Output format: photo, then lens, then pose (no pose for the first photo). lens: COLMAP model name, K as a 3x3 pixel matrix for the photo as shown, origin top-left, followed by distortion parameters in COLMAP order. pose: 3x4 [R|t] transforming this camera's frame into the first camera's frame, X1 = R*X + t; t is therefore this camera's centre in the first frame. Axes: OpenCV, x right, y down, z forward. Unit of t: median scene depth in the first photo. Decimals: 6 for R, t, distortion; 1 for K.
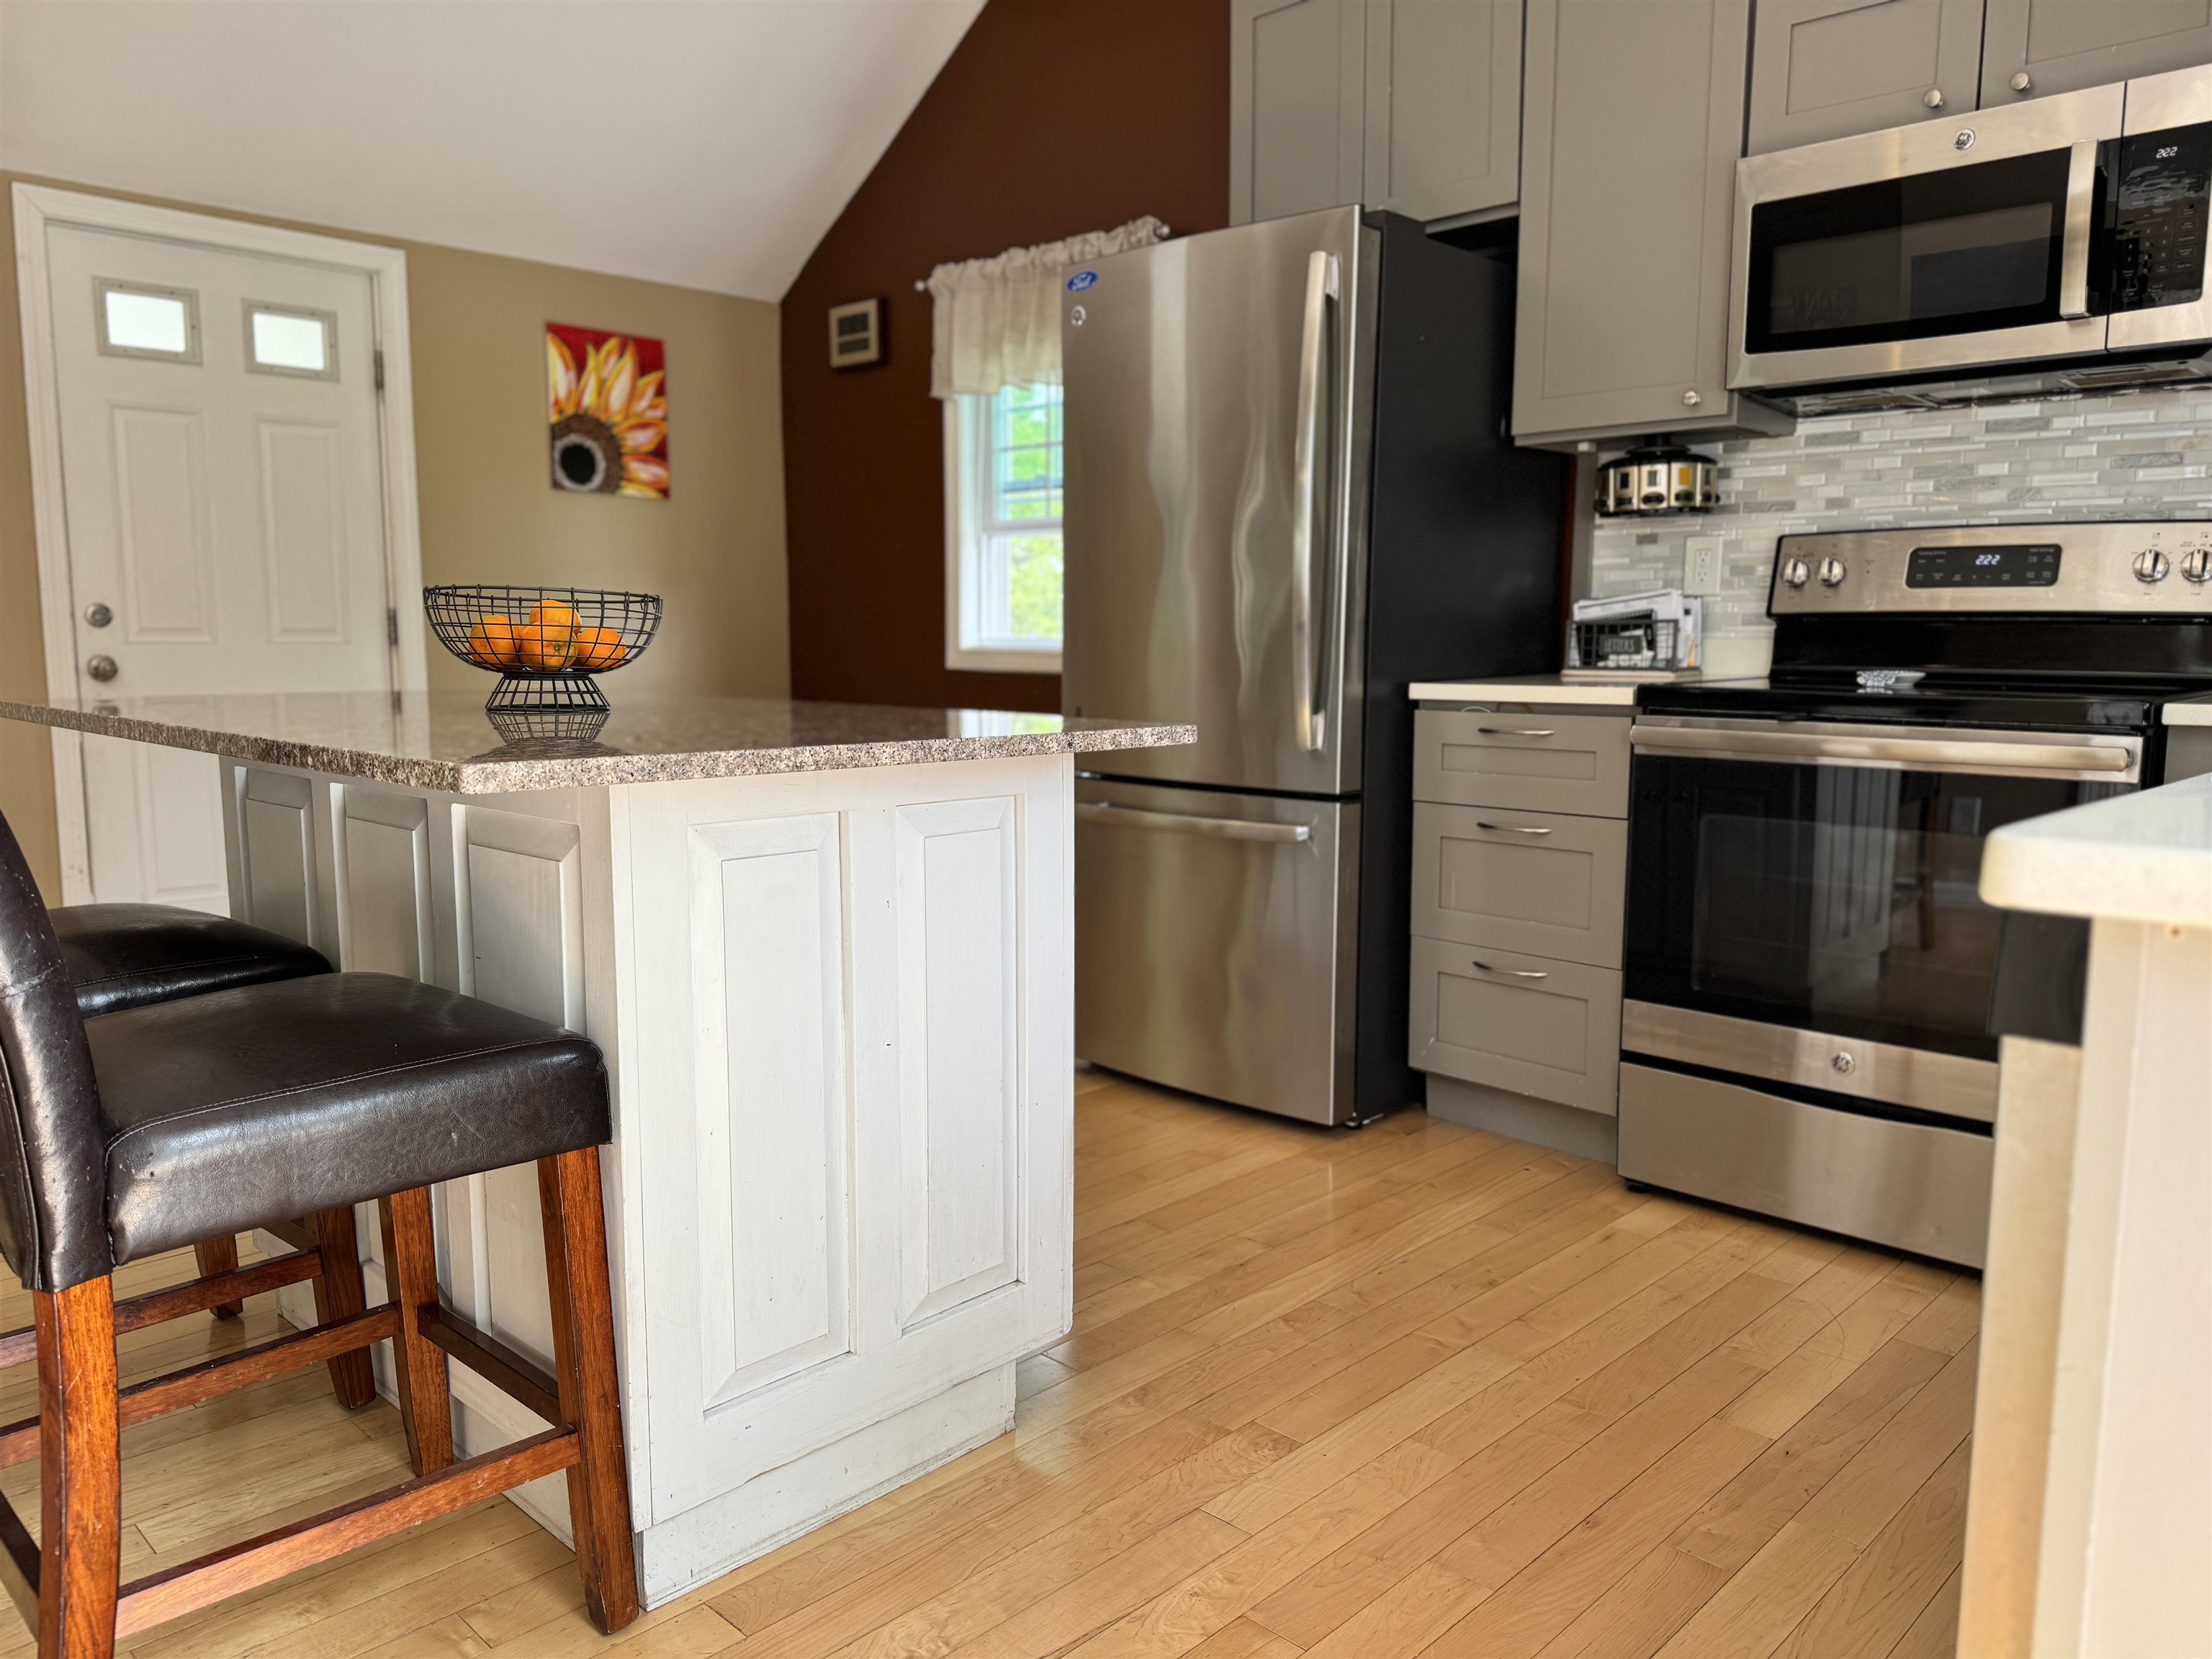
lens RADIAL K [[1569.8, 0, 1112.8], [0, 1569.8, 846.7], [0, 0, 1]] dist [0.105605, -0.124723]
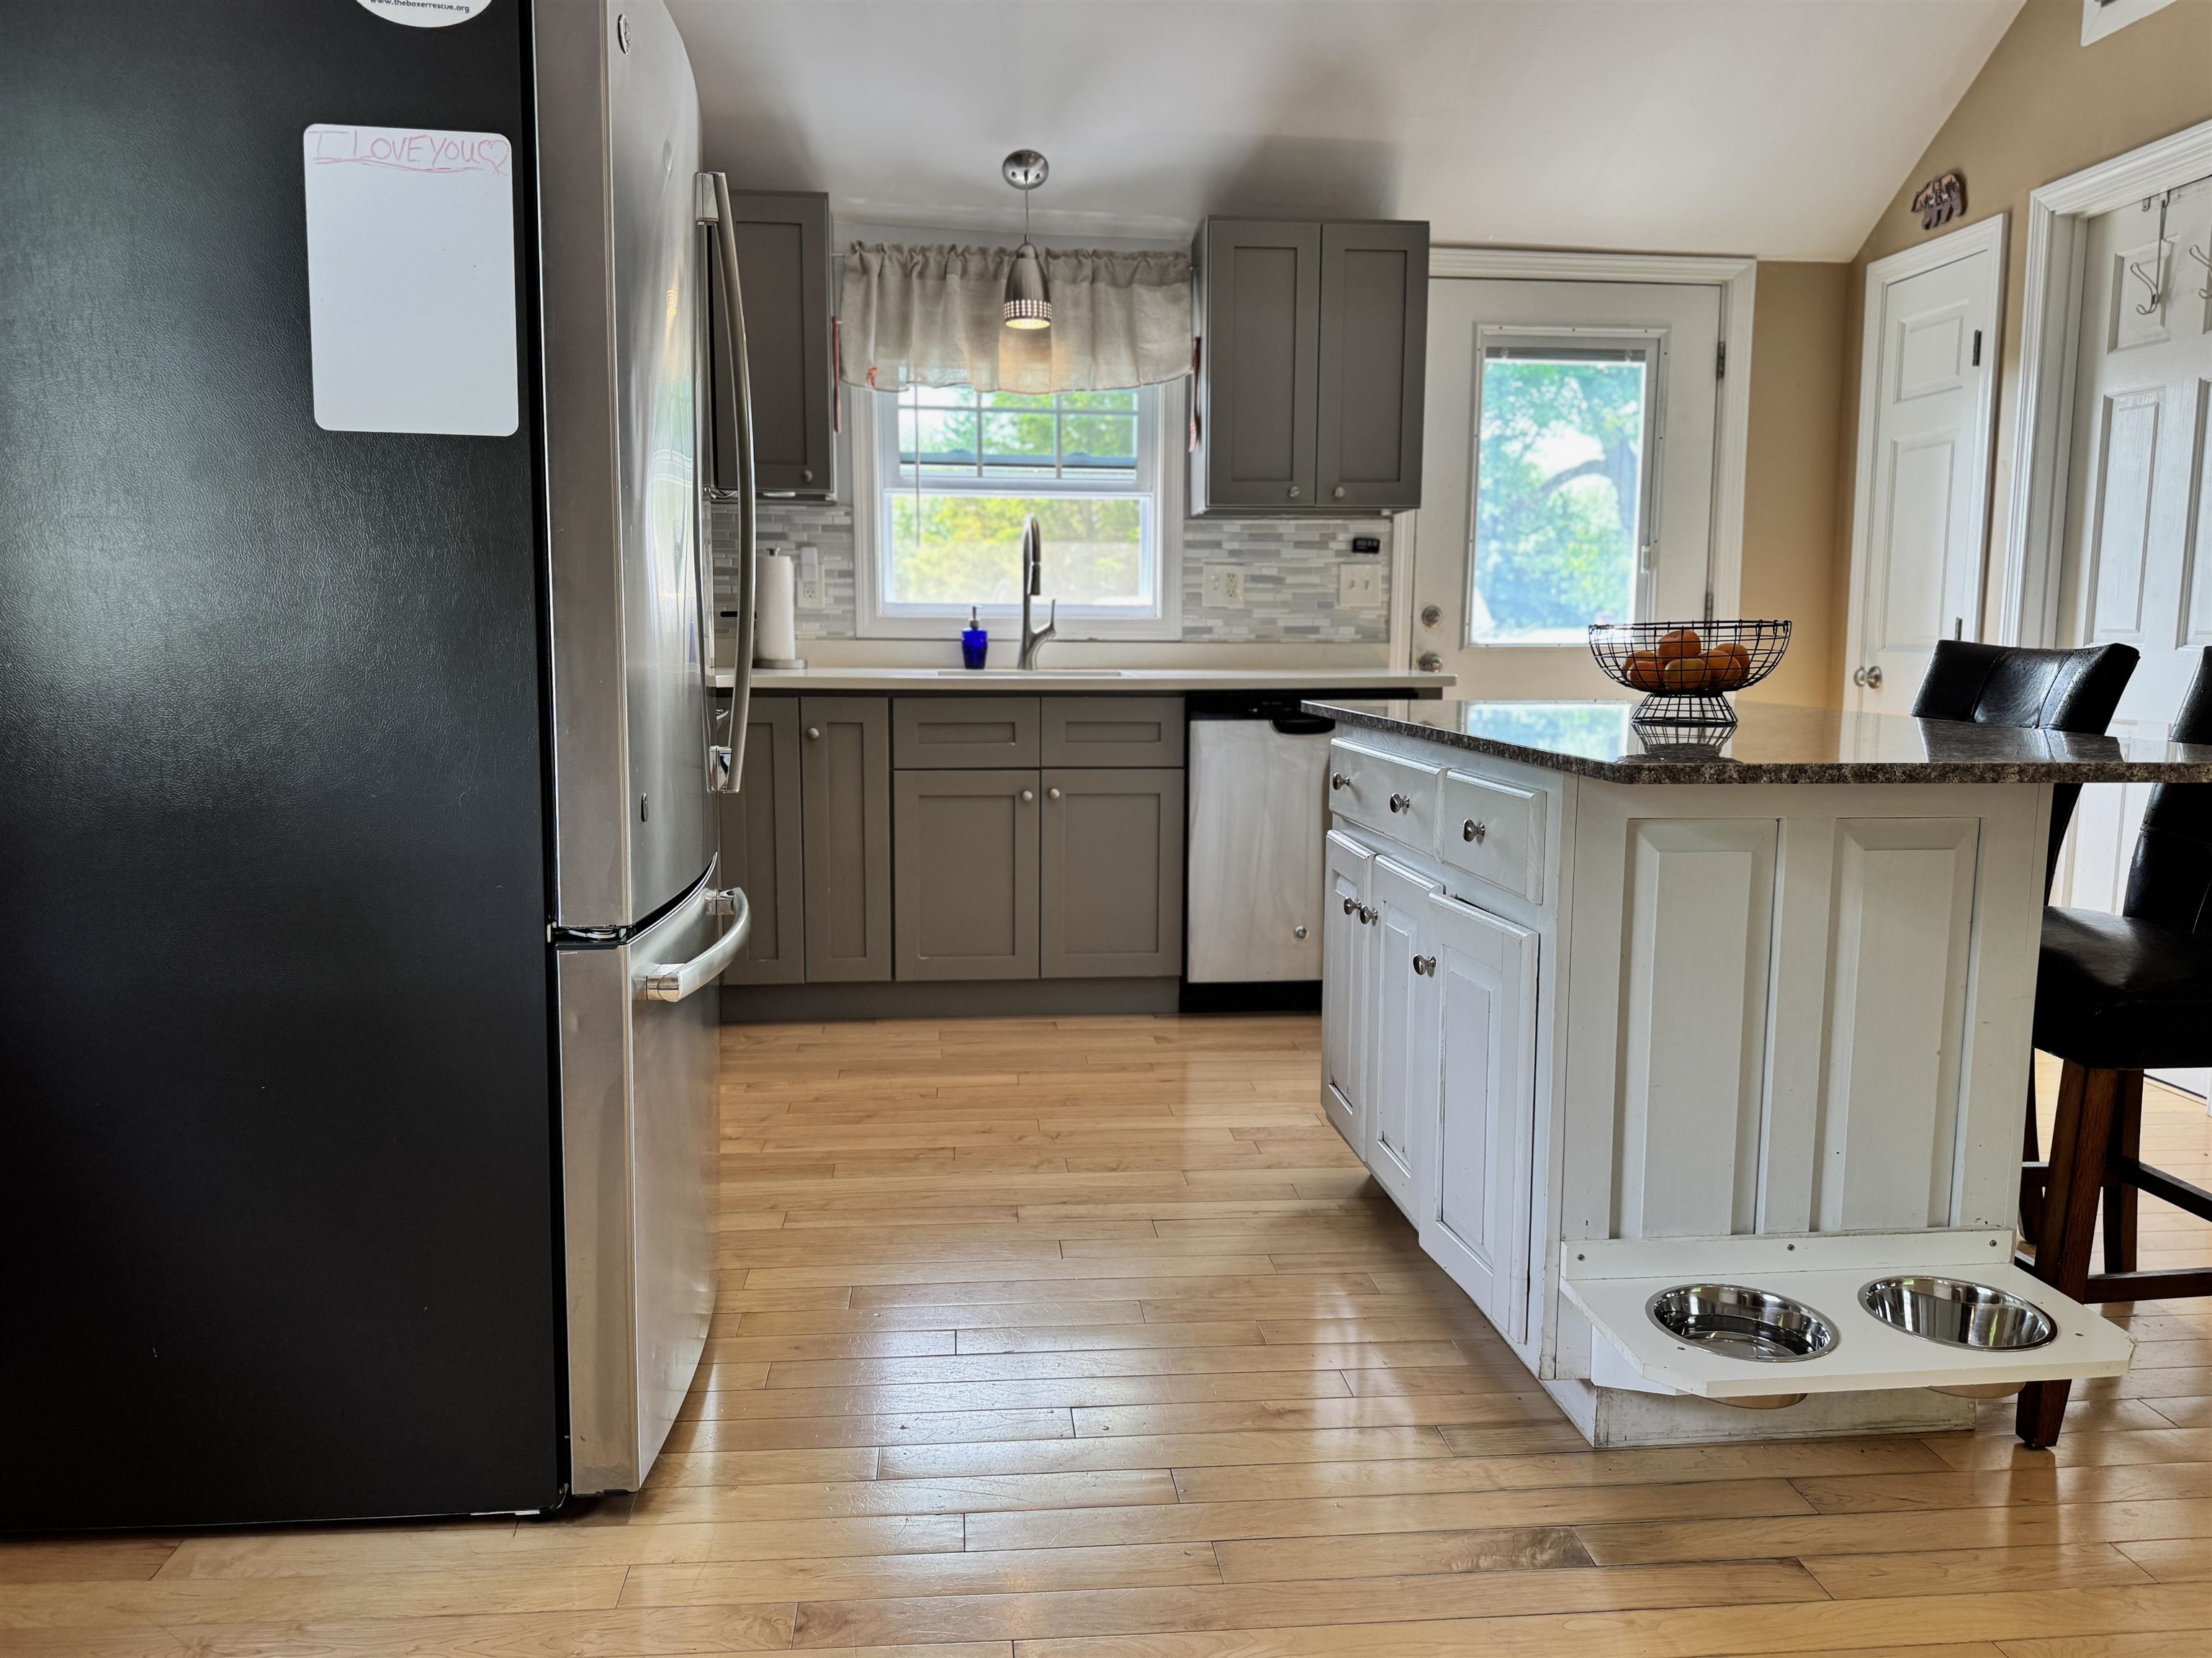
lens RADIAL K [[1612.5, 0, 1101.8], [0, 1612.5, 836.2], [0, 0, 1]] dist [0.115921, -0.174255]
pose [[-0.765628, -0.090893, 0.636829, -0.355908], [0.079170, 0.969127, 0.233504, -0.140375], [-0.638393, 0.229195, -0.734795, 0.965541]]
